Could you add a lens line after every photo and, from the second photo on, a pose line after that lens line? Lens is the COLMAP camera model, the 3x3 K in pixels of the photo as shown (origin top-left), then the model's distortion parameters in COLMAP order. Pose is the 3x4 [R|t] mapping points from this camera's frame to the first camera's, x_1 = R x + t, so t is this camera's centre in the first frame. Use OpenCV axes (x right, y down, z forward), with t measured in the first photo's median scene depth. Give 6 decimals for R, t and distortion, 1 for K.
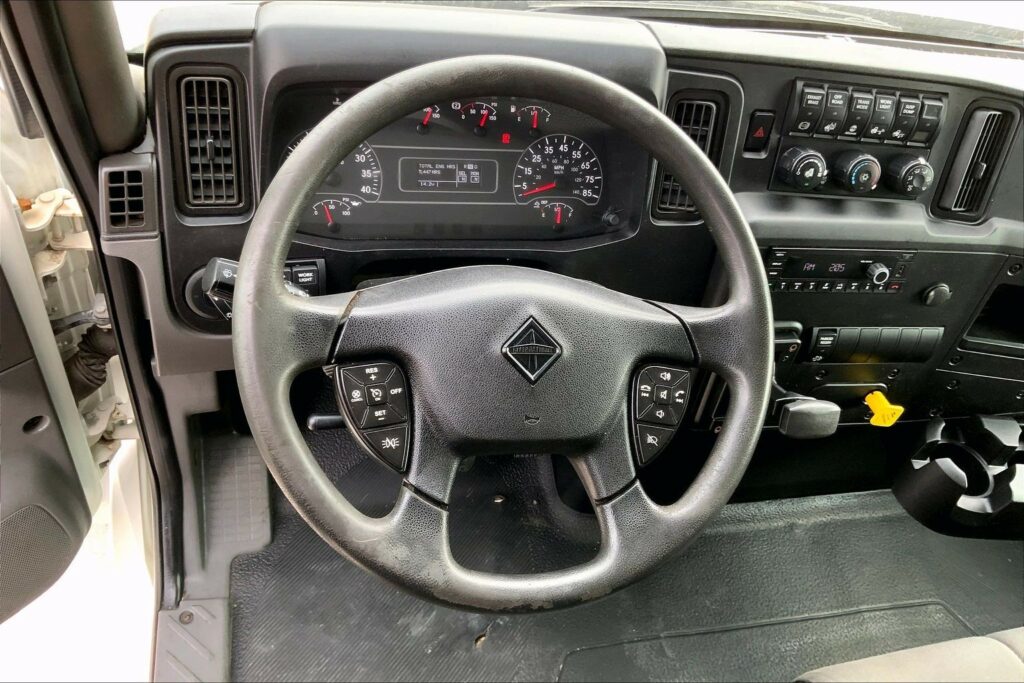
lens RADIAL K [[832.2, 0, 510.0], [0, 832.2, 344.2], [0, 0, 1]] dist [0.028147, -0.083024]
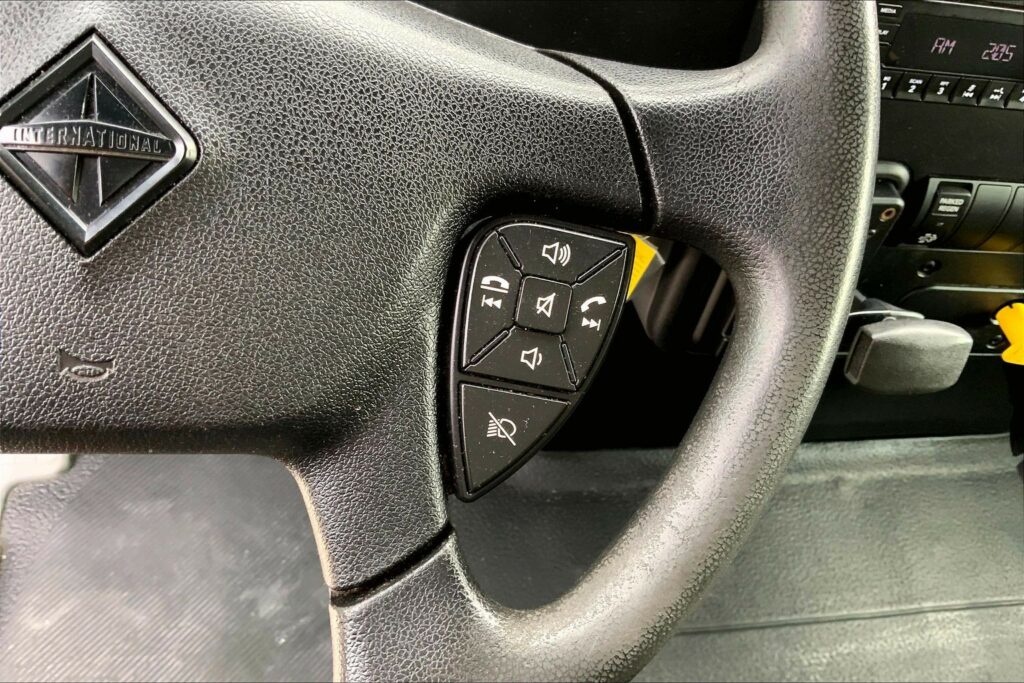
lens RADIAL K [[832.2, 0, 516.3], [0, 832.2, 341.1], [0, 0, 1]] dist [0.028147, -0.083024]
pose [[0.997402, 0.059728, -0.040281, 0.108413], [-0.053073, 0.987292, 0.149792, 0.013464], [0.048716, -0.147265, 0.987897, 0.373805]]
